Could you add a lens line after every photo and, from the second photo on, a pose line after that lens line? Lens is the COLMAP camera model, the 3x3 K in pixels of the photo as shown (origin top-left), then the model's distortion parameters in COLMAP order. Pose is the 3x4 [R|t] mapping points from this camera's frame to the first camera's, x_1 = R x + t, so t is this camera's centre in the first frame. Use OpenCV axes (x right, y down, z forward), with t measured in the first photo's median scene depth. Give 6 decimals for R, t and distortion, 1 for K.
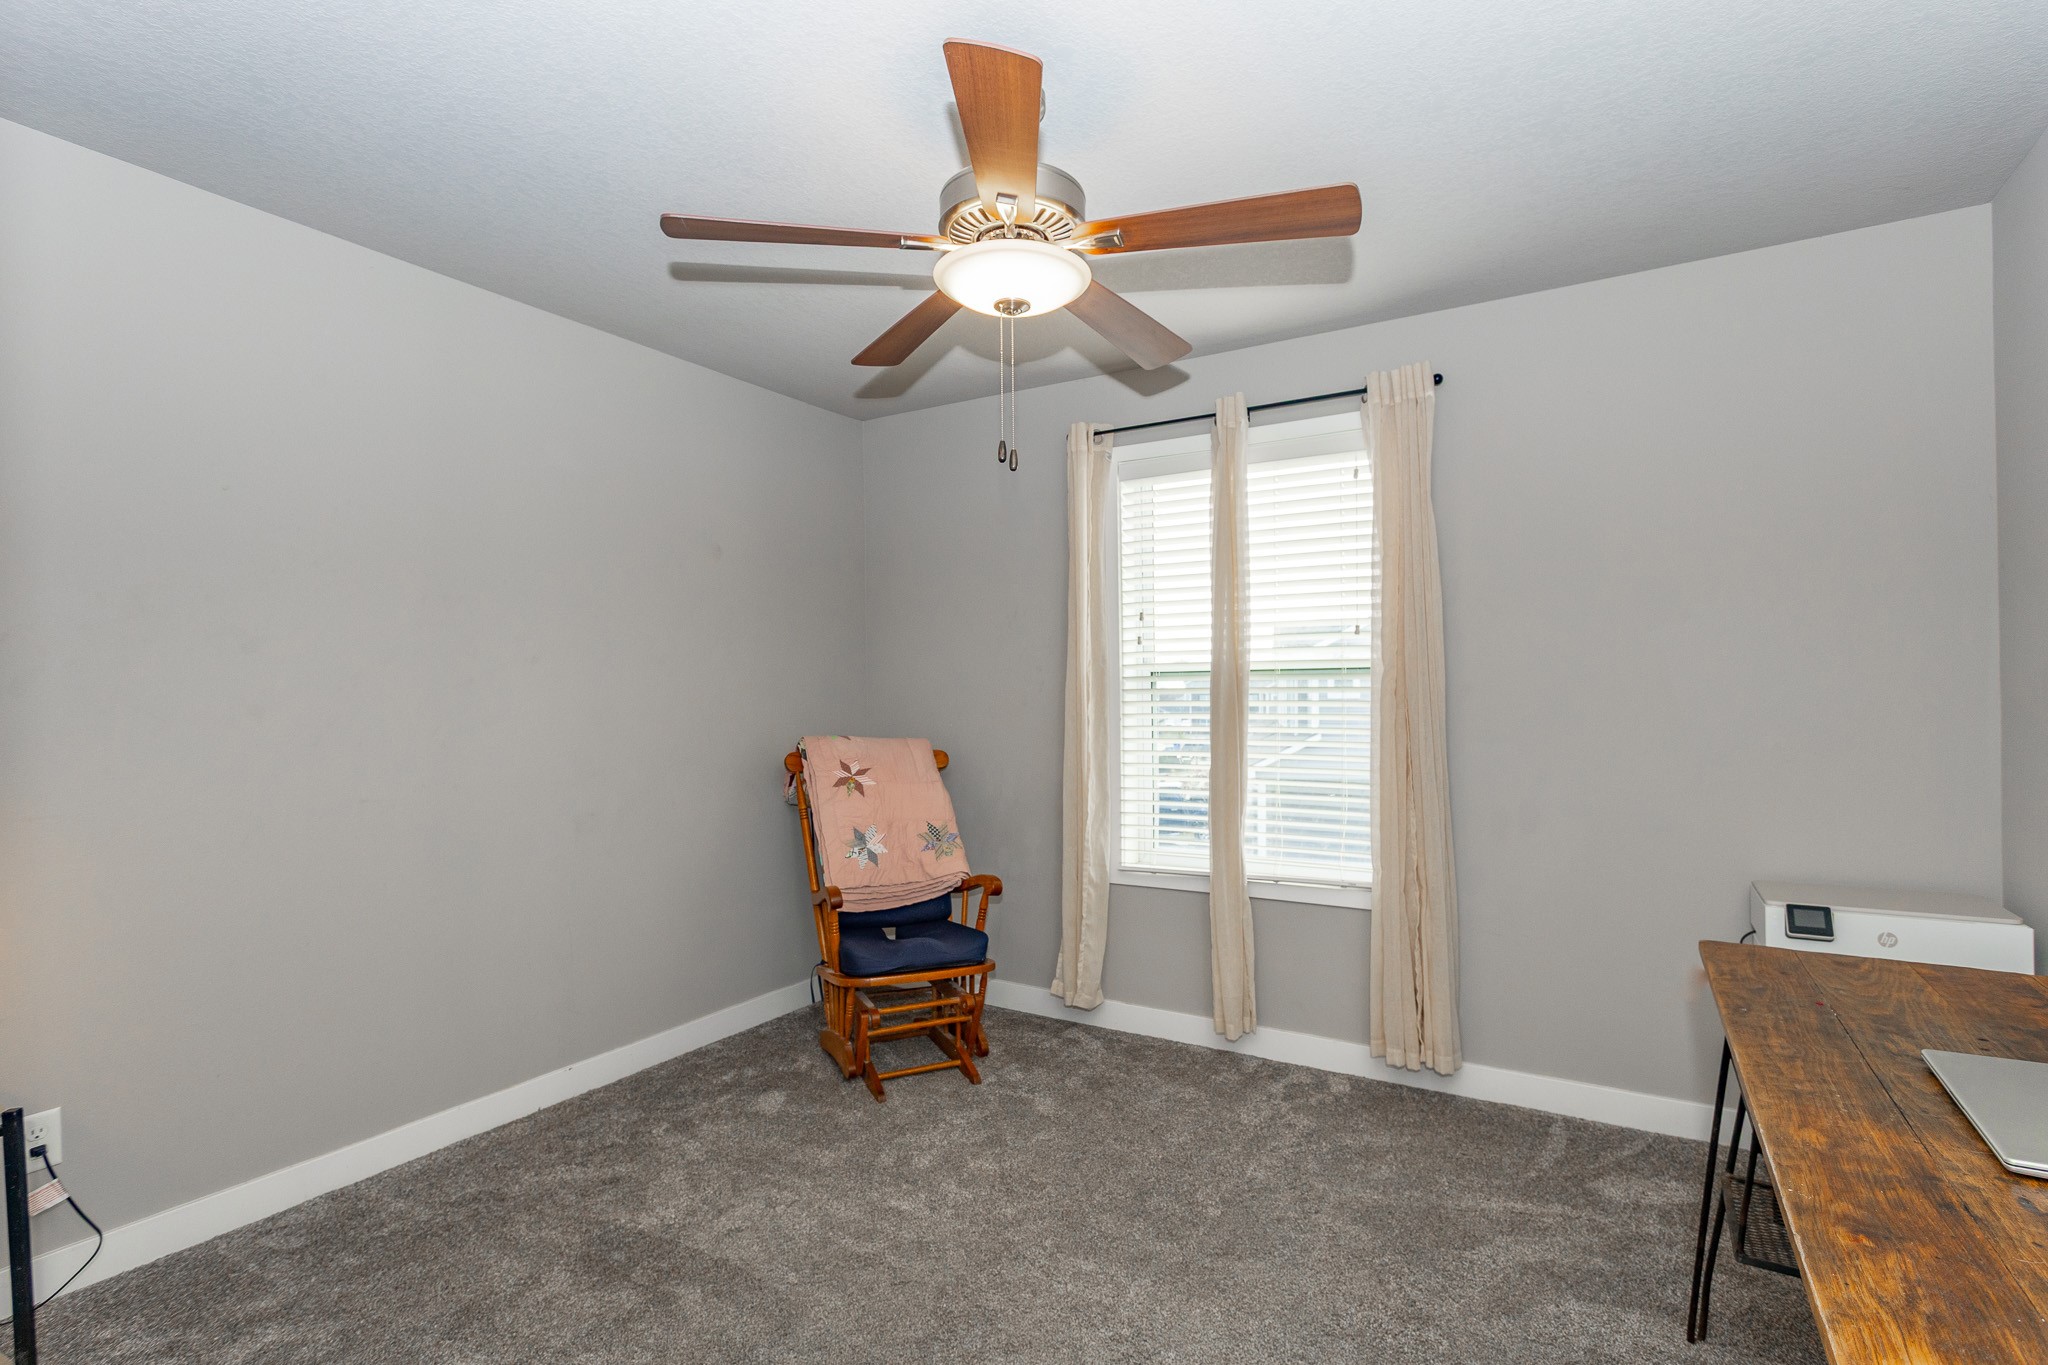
lens RADIAL K [[988.9, 0, 1029.2], [0, 988.9, 685.6], [0, 0, 1]] dist [0.002105, 0.000515]
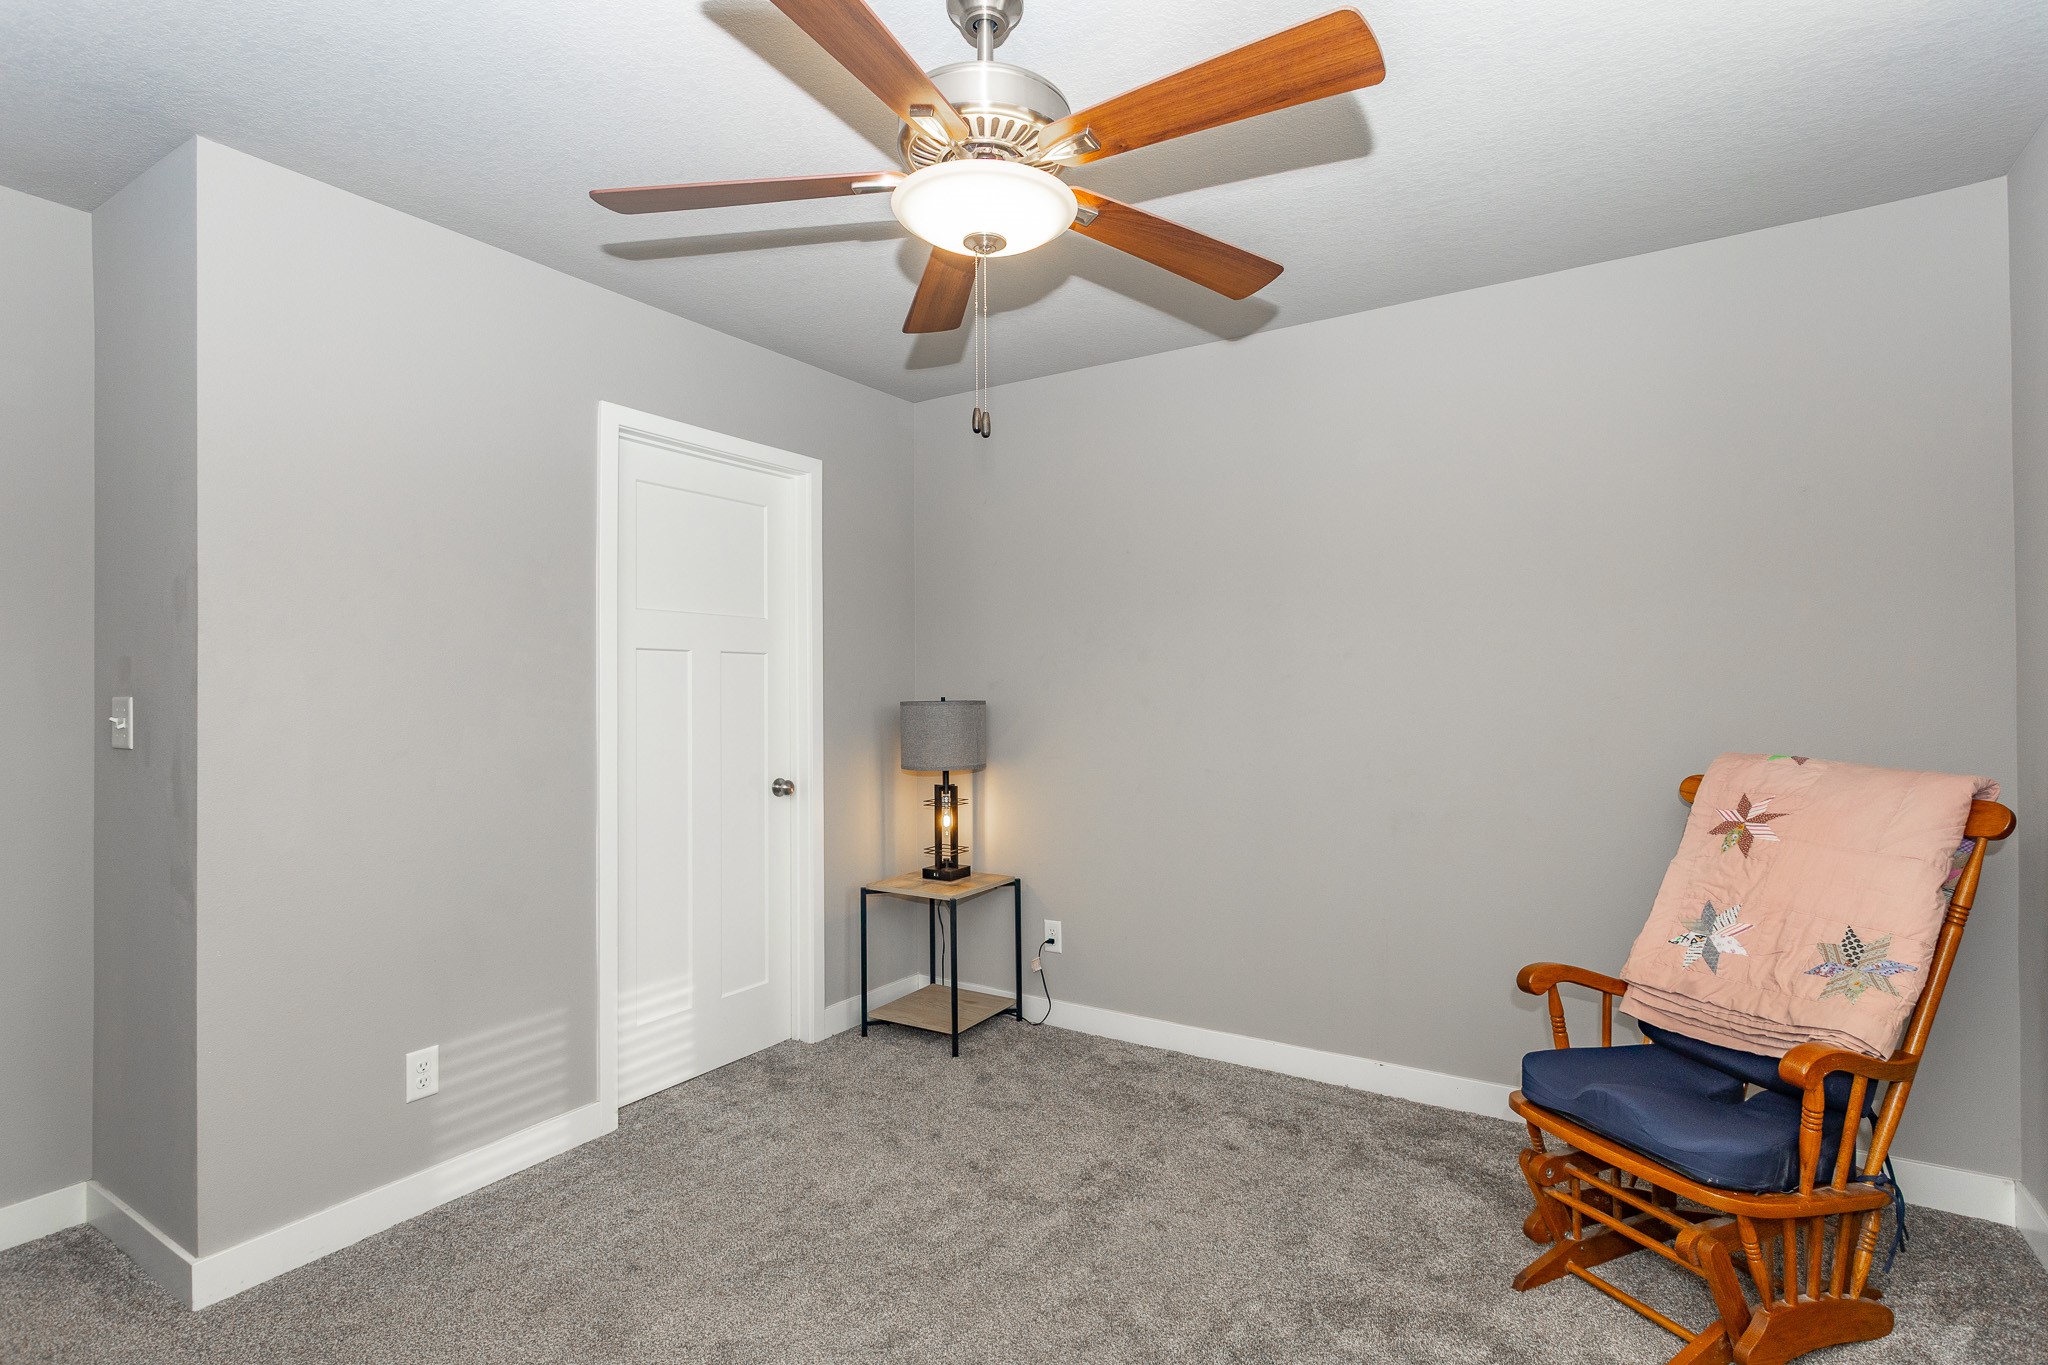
lens RADIAL K [[979.8, 0, 1023.5], [0, 979.8, 673.8], [0, 0, 1]] dist [0.000565, 0.000135]
pose [[-0.032244, -0.004651, -0.999469, 0.572090], [0.016075, 0.999857, -0.005171, -0.006030], [0.999351, -0.016233, -0.032164, 0.732878]]
